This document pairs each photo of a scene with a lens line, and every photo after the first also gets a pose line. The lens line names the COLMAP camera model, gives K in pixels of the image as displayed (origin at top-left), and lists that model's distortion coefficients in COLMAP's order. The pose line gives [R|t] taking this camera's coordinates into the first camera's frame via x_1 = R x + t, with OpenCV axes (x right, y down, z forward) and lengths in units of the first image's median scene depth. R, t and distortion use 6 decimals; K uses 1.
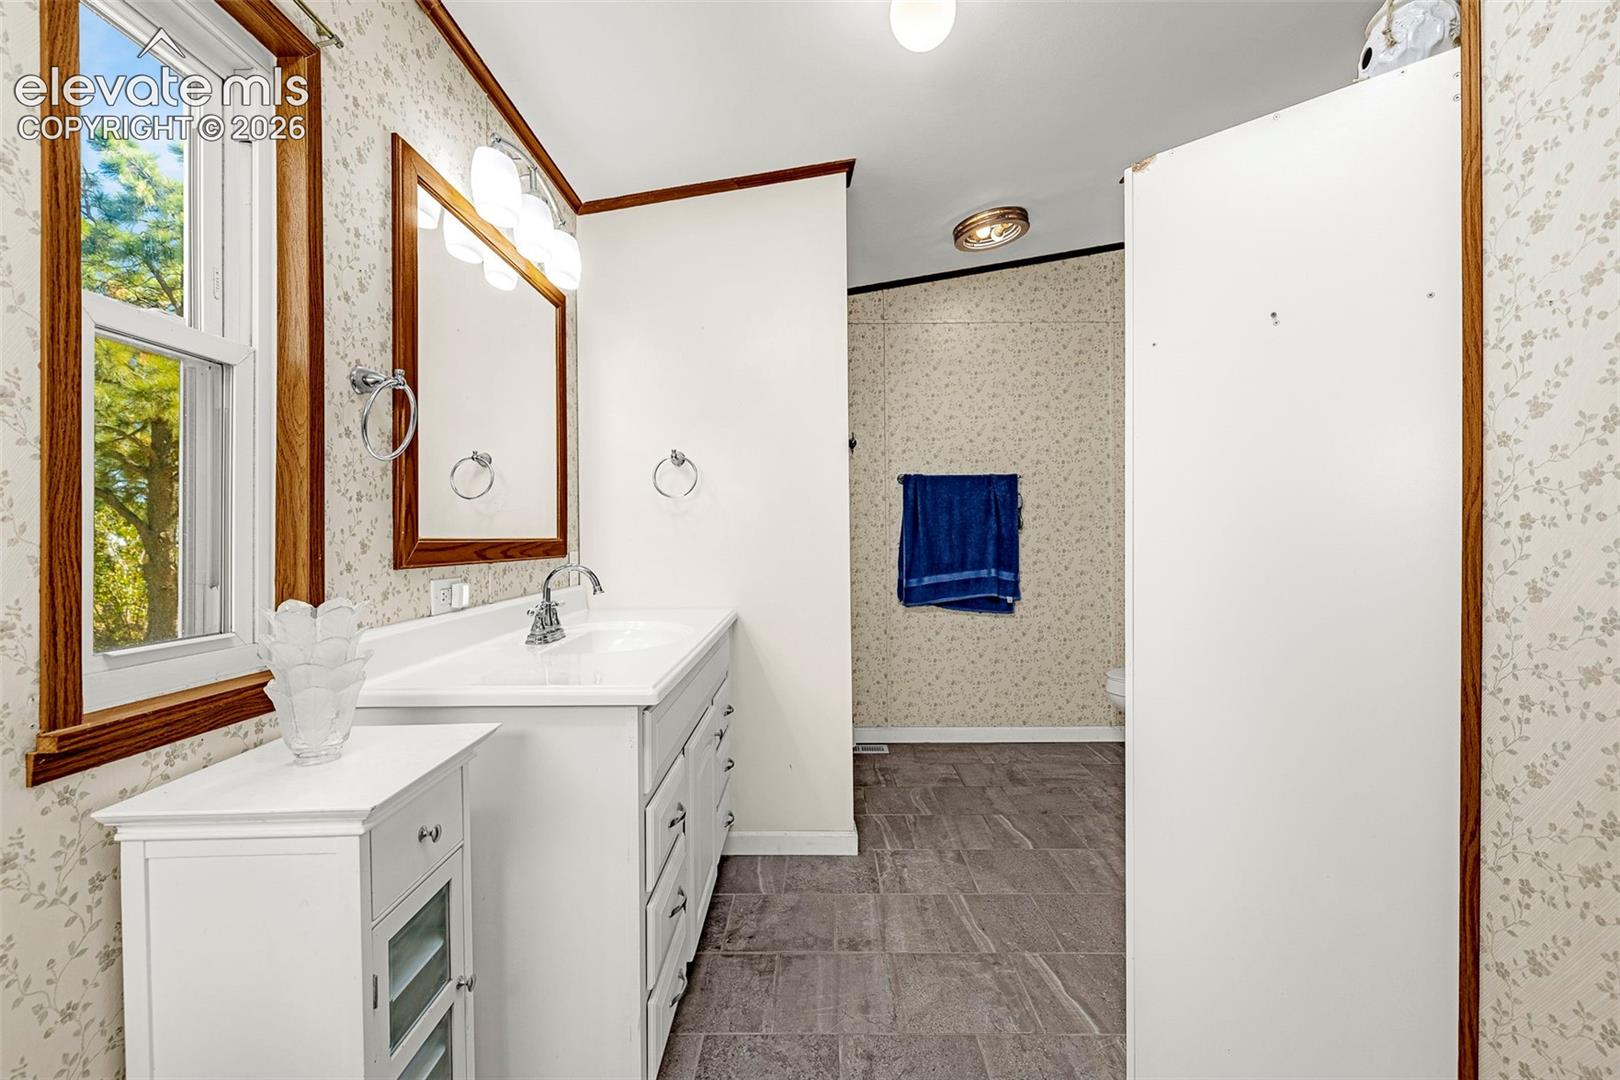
lens RADIAL K [[697.6, 0, 804.1], [0, 697.6, 533.3], [0, 0, 1]] dist [0.000487, 0.000718]
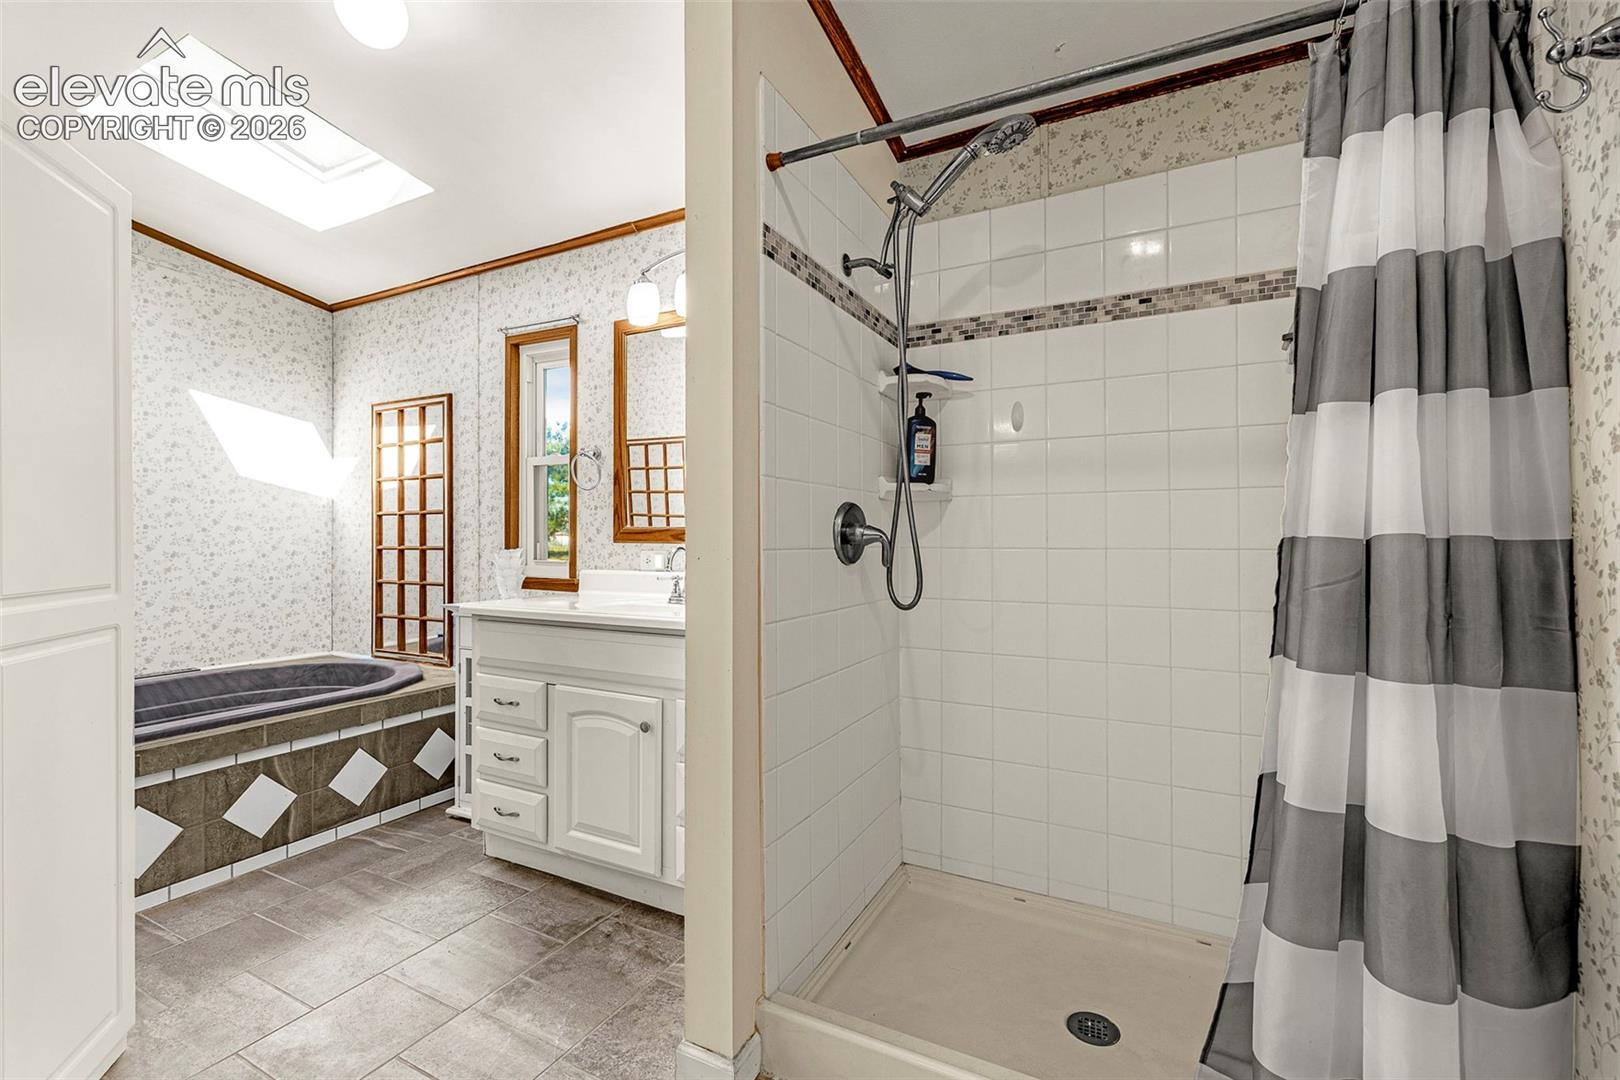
lens RADIAL K [[697.6, 0, 804.1], [0, 697.6, 533.3], [0, 0, 1]] dist [0.000487, 0.000718]
pose [[-0.456509, 0.001008, -0.889718, 0.821210], [0.005940, 0.999981, -0.001915, 0.028768], [0.889699, -0.006160, -0.456506, 2.094673]]
